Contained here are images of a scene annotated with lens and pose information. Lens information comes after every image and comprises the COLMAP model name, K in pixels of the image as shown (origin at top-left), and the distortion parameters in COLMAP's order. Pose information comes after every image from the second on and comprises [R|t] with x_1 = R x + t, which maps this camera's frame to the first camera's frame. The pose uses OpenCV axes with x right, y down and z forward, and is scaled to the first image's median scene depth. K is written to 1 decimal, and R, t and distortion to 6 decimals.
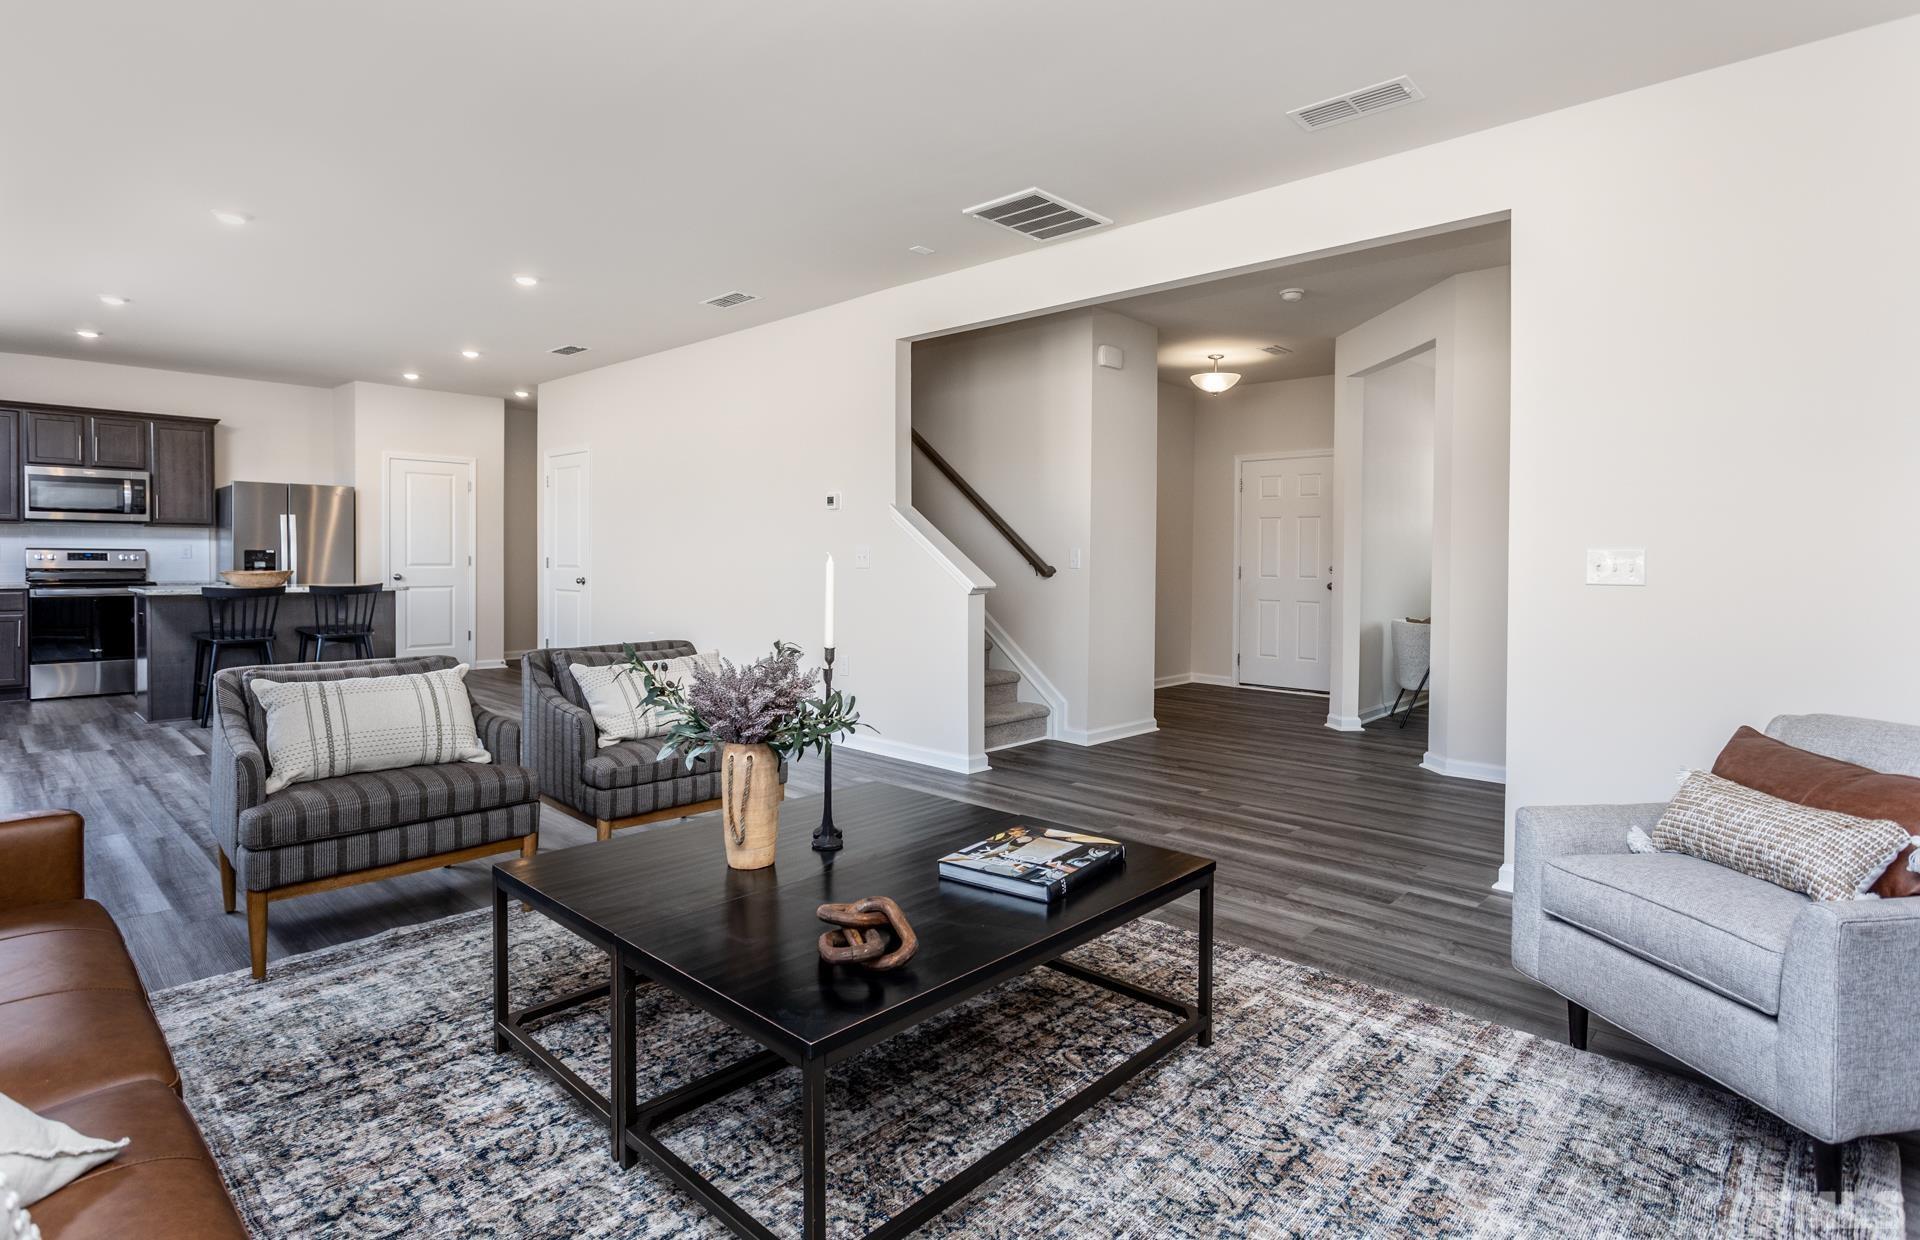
lens RADIAL K [[990.1, 0, 982.6], [0, 990.1, 587.3], [0, 0, 1]] dist [-0.003543, -0.000928]
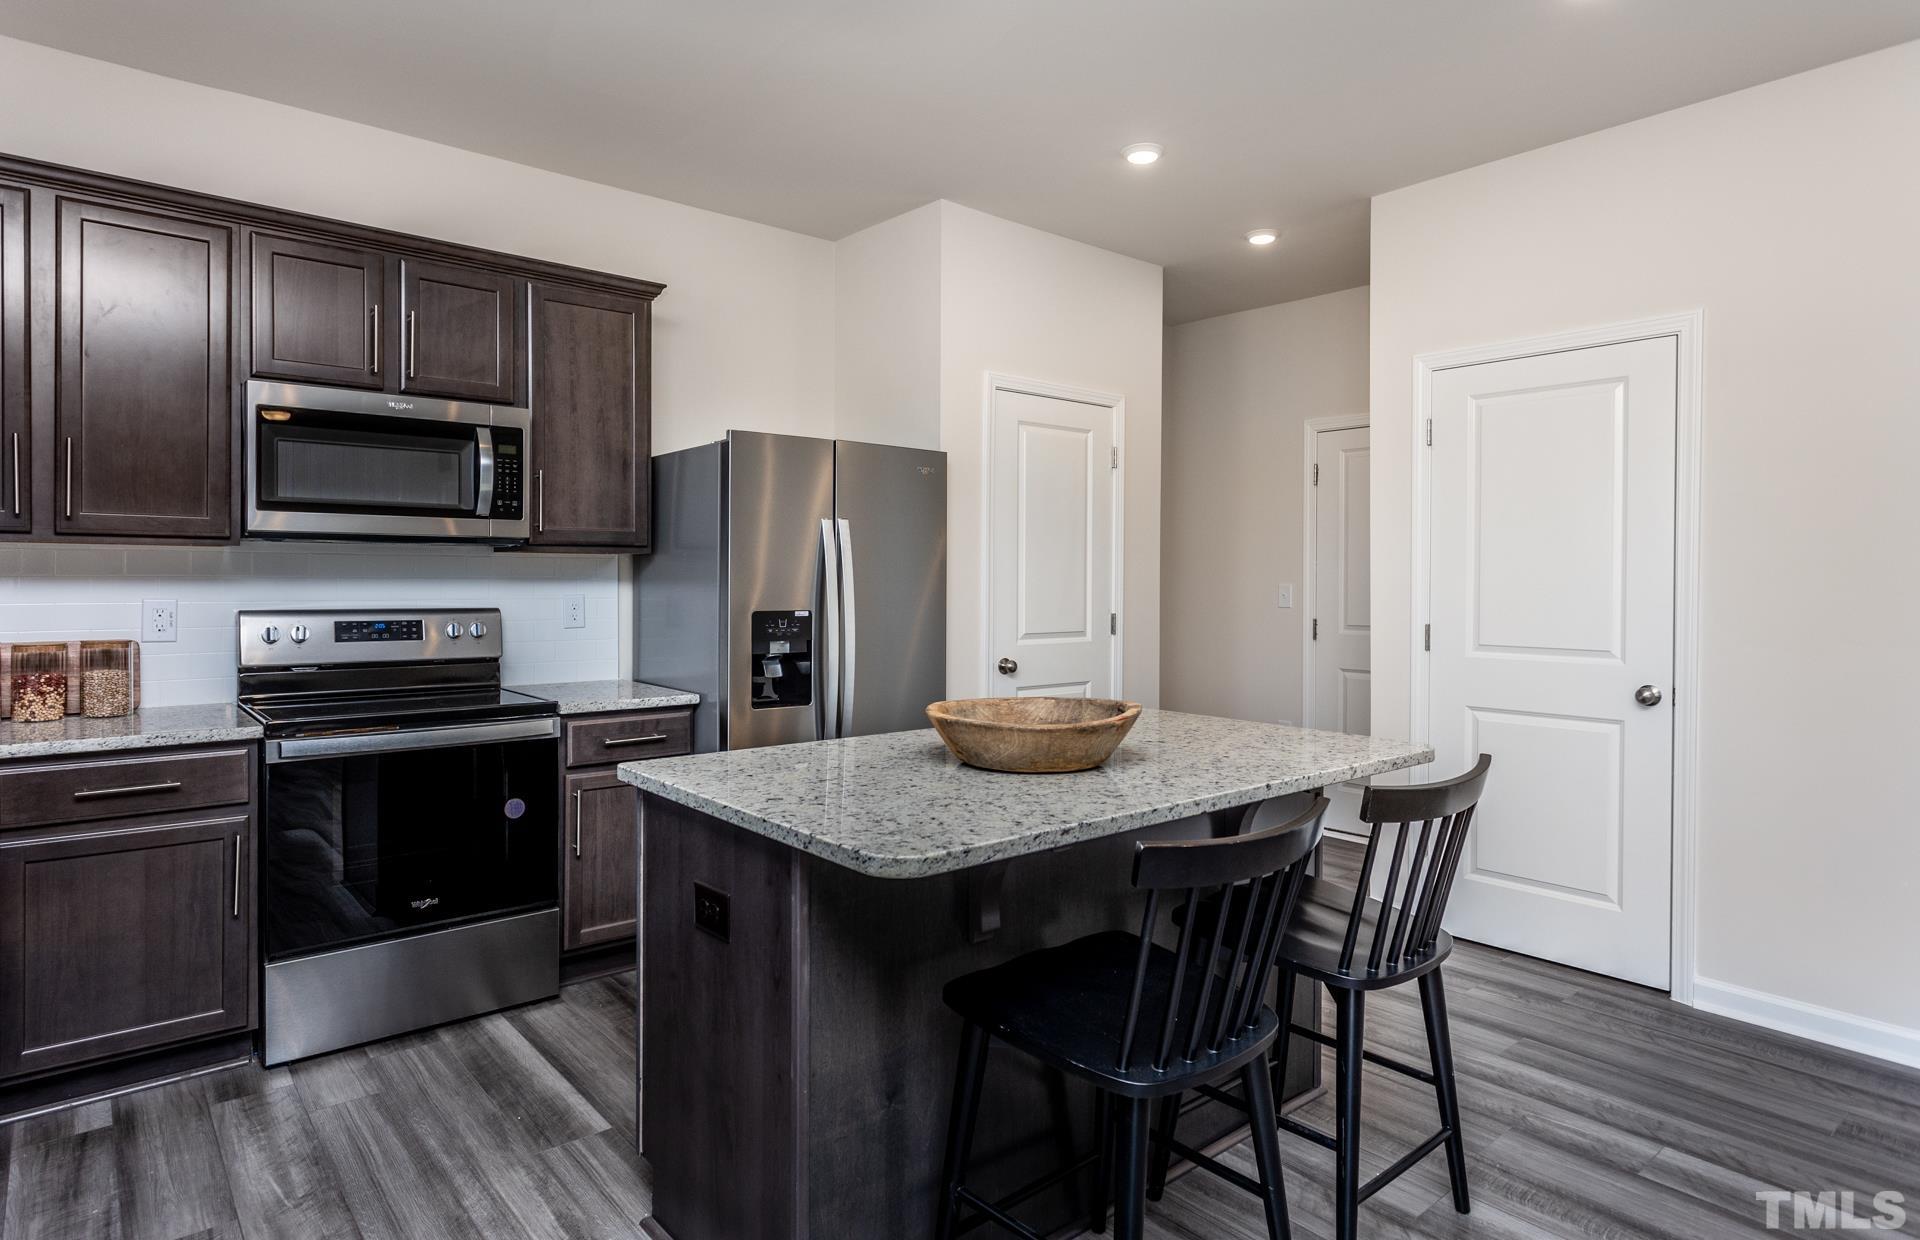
lens RADIAL K [[1079.5, 0, 957.6], [0, 1079.5, 586.9], [0, 0, 1]] dist [-0.000465, -0.000248]
pose [[0.994049, -0.004095, -0.108859, -0.634770], [0.001856, 0.999785, -0.020660, -0.038974], [0.108920, 0.020335, 0.993843, 0.604640]]
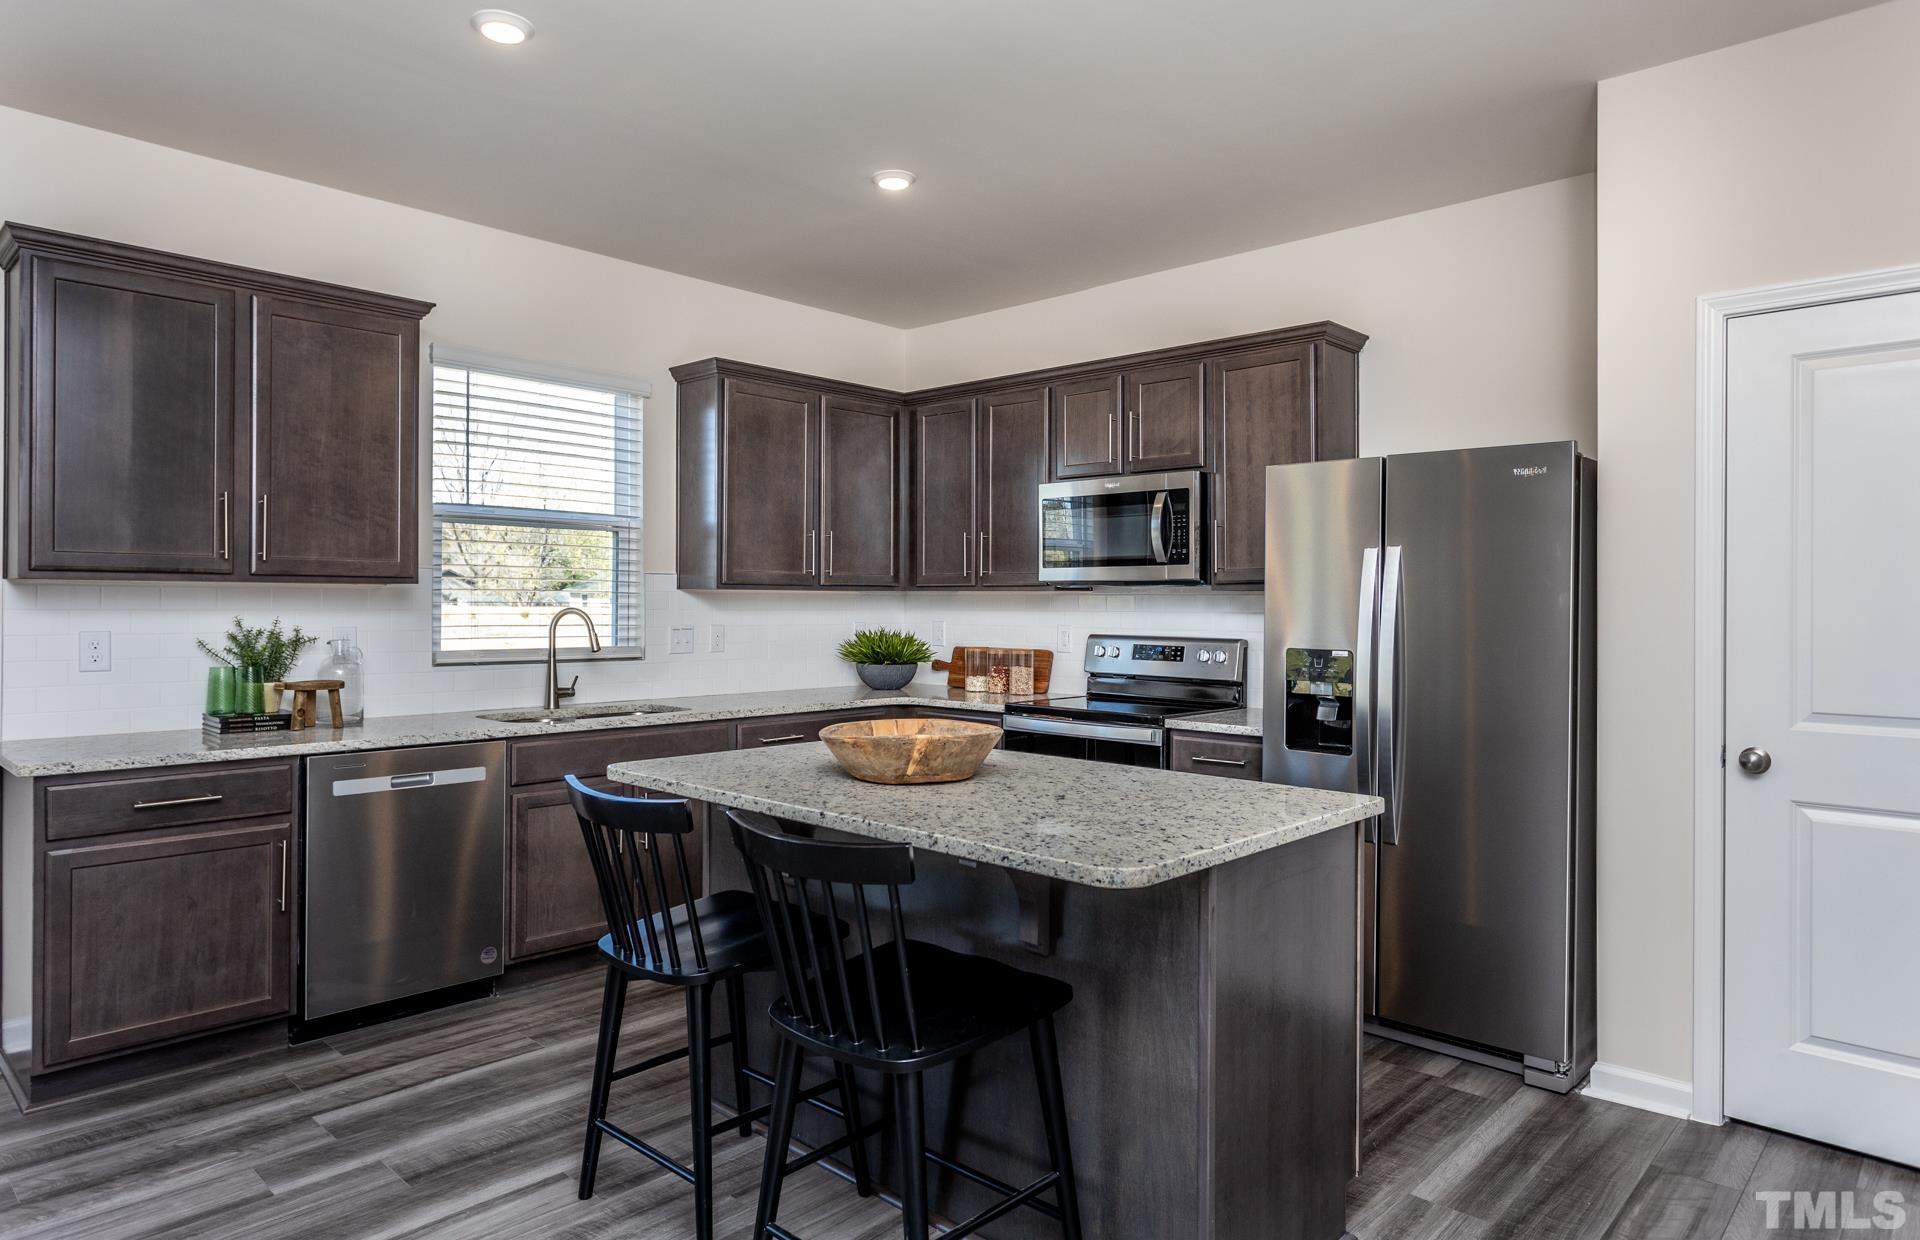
lens RADIAL K [[1145.5, 0, 960.0], [0, 1145.5, 620.0], [0, 0, 1]] dist [-0.000434, -0.000263]
pose [[0.017967, 0.003524, -0.999832, -0.321623], [-0.036270, 0.999338, 0.002871, -0.045873], [0.999180, 0.036213, 0.018083, 0.885271]]
